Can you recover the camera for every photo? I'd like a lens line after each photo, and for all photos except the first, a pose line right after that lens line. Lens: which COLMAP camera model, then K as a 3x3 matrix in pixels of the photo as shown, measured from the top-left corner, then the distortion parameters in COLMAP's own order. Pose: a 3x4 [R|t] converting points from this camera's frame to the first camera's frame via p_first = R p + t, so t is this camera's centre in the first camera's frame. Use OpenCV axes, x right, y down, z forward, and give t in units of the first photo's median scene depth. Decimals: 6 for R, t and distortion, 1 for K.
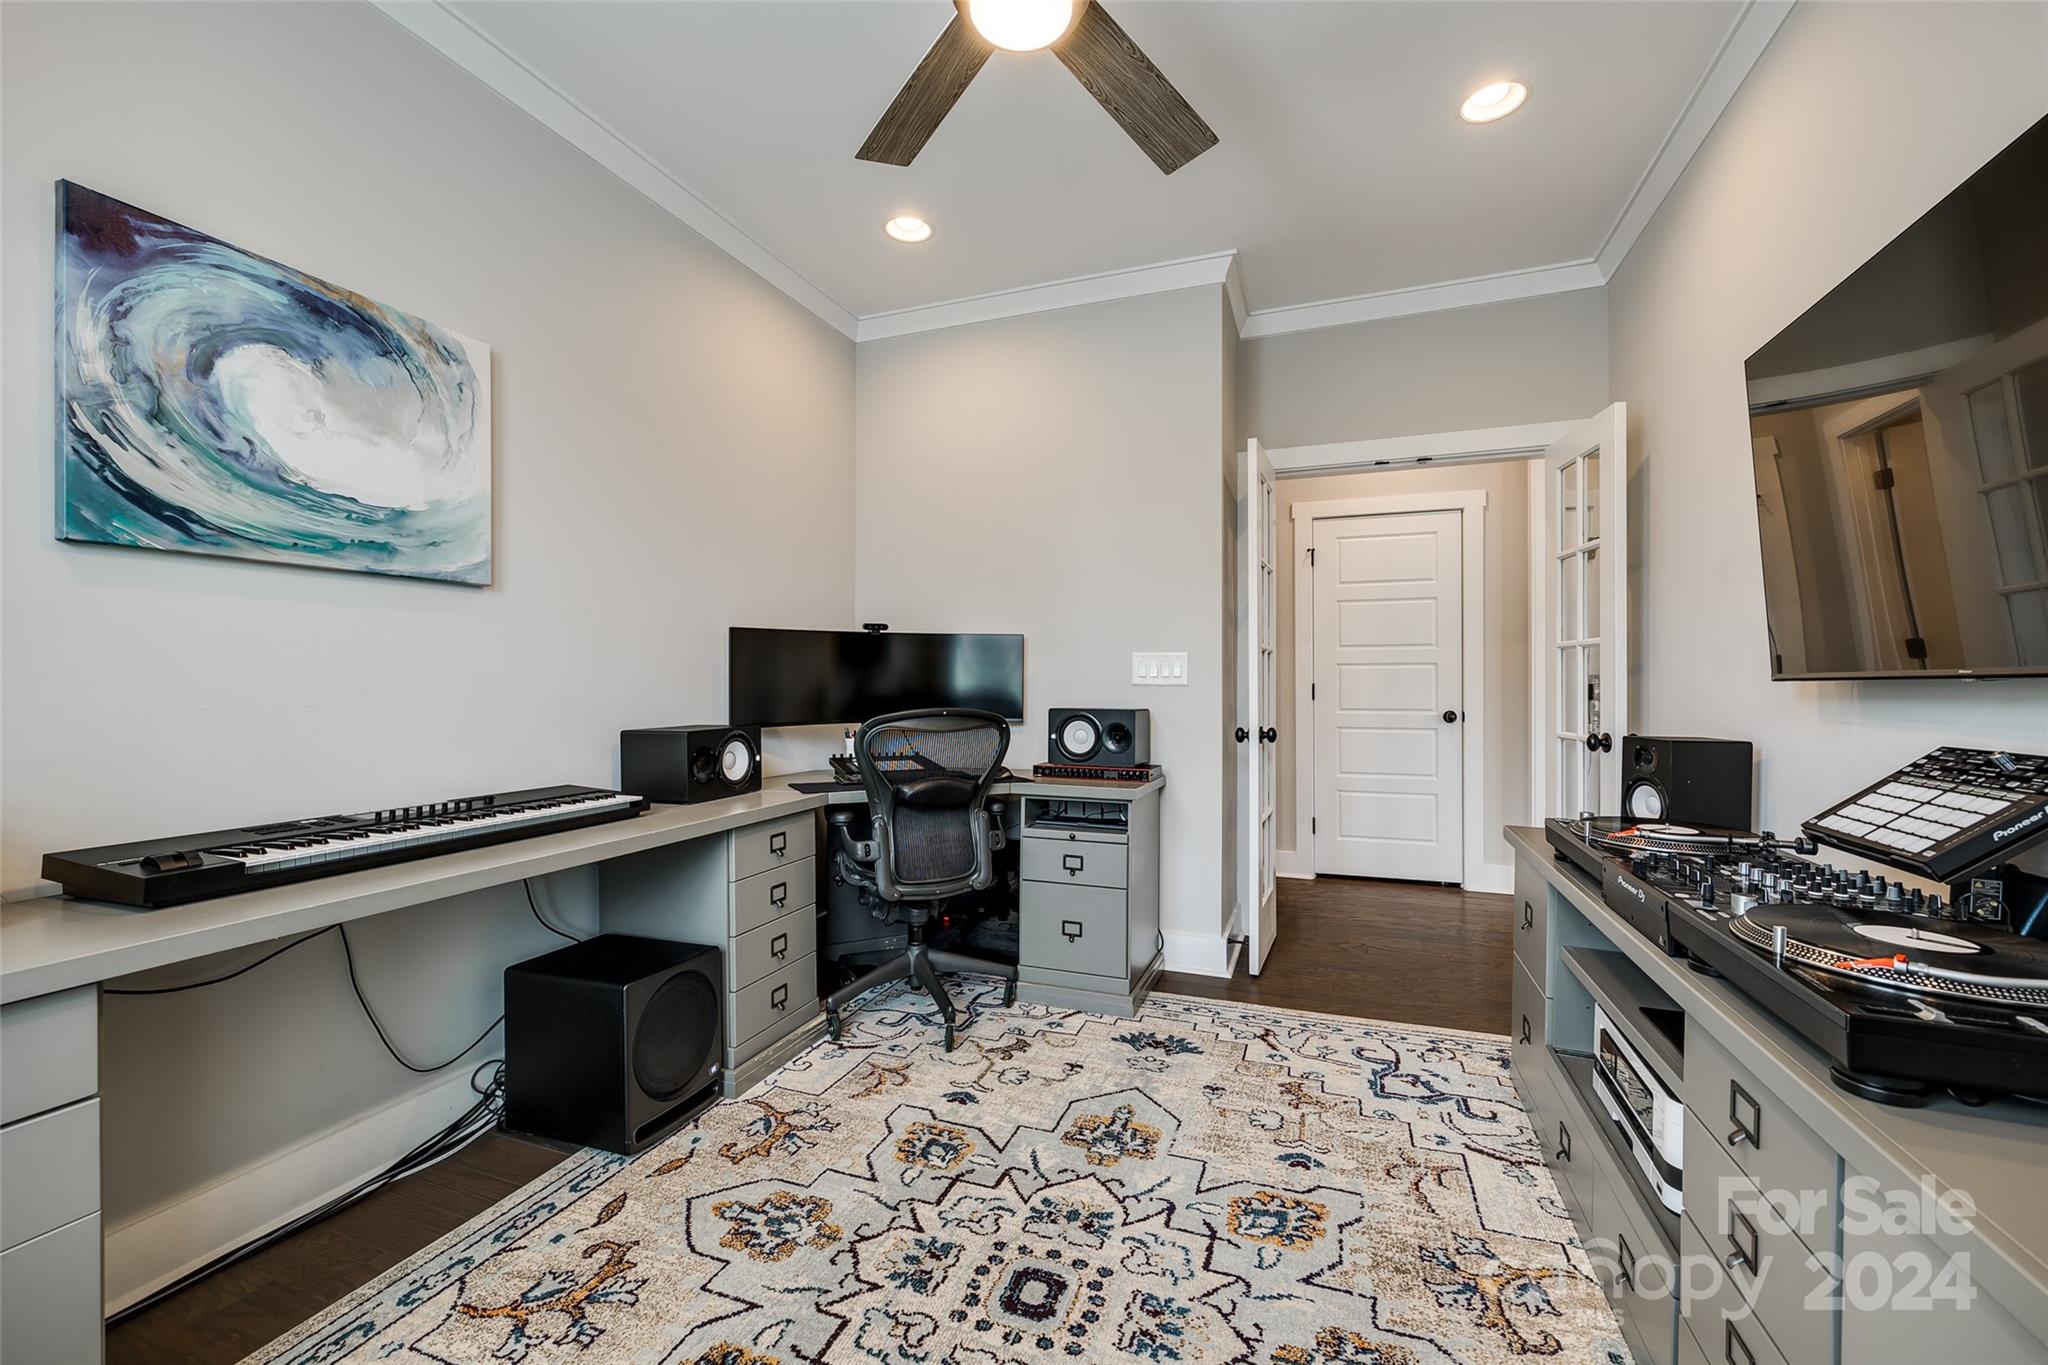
lens RADIAL K [[825.6, 0, 1029.5], [0, 825.6, 678.3], [0, 0, 1]] dist [-0.000694, -0.000475]
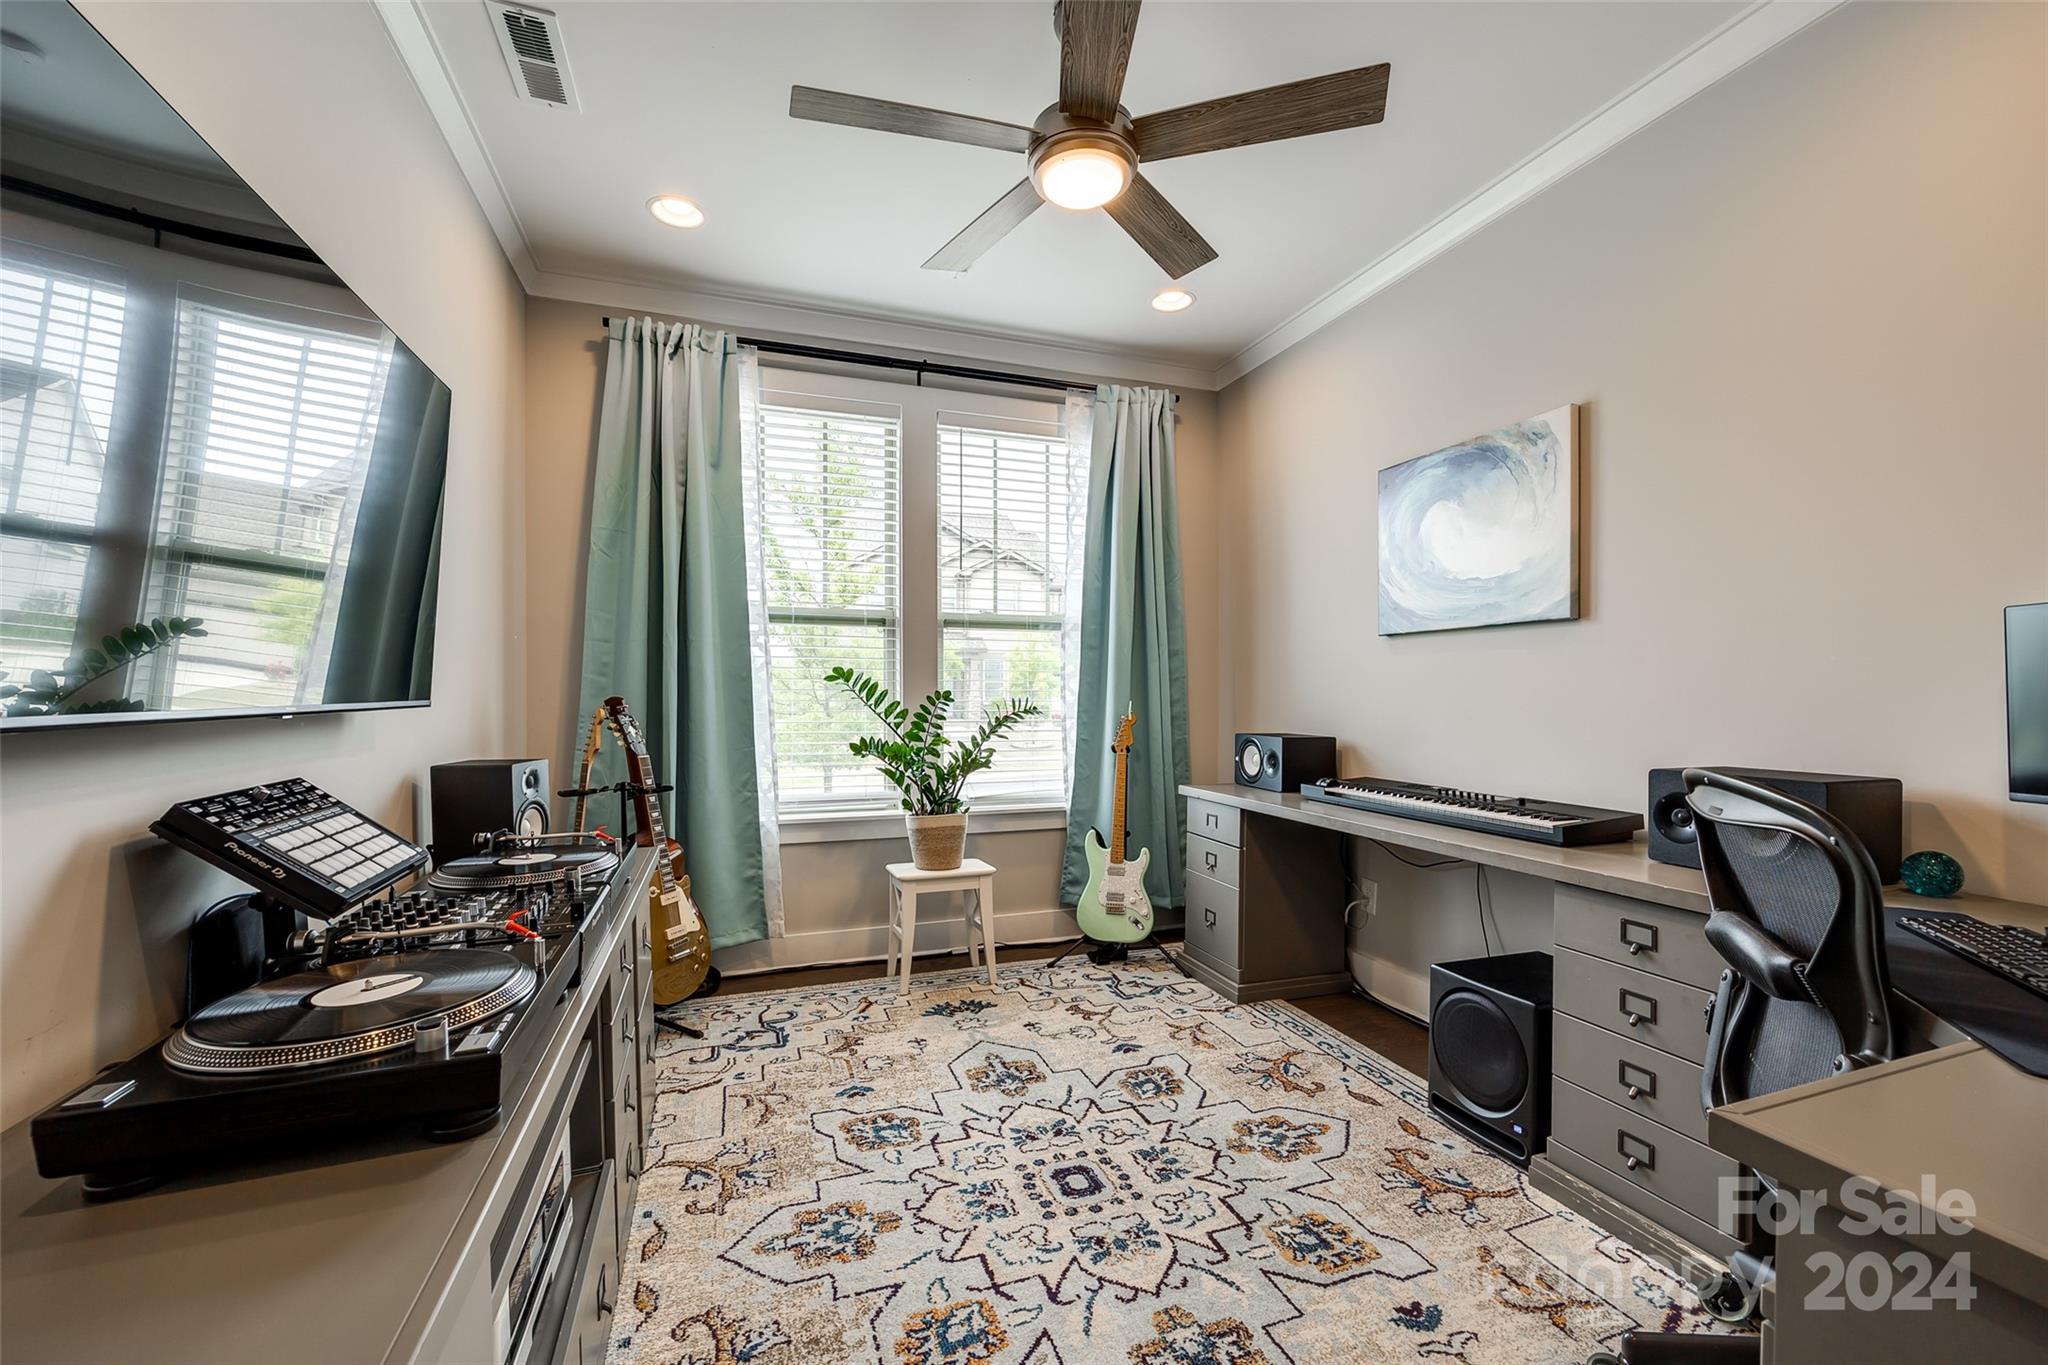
lens RADIAL K [[825.6, 0, 1027.9], [0, 825.6, 693.0], [0, 0, 1]] dist [-0.000694, -0.000475]
pose [[-0.765568, 0.004621, -0.643338, 0.817598], [0.006814, 0.999976, -0.000926, -0.018152], [0.643319, -0.005093, -0.765582, 1.779827]]
